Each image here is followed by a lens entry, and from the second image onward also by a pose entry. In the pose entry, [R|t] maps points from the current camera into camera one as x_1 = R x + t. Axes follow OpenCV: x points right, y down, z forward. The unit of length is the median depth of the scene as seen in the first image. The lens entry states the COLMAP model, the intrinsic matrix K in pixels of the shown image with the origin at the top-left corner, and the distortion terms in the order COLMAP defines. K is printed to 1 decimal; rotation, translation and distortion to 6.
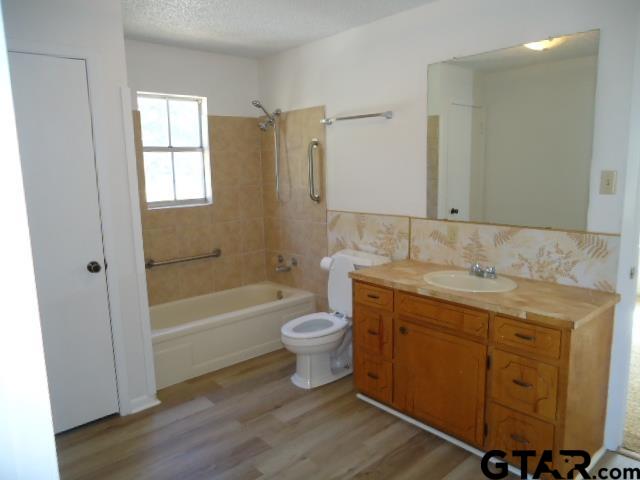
lens RADIAL K [[465.6, 0, 321.8], [0, 465.6, 242.5], [0, 0, 1]] dist [-0.004258, 0.007901]
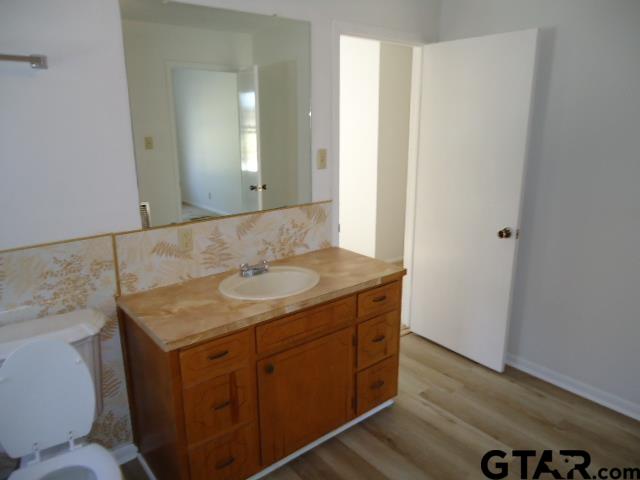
lens RADIAL K [[465.6, 0, 319.5], [0, 465.6, 239.4], [0, 0, 1]] dist [-0.004258, 0.007901]
pose [[0.036227, -0.234204, 0.971512, -0.478992], [0.169002, 0.959584, 0.225027, -0.163027], [-0.984950, 0.156036, 0.074344, 0.771421]]
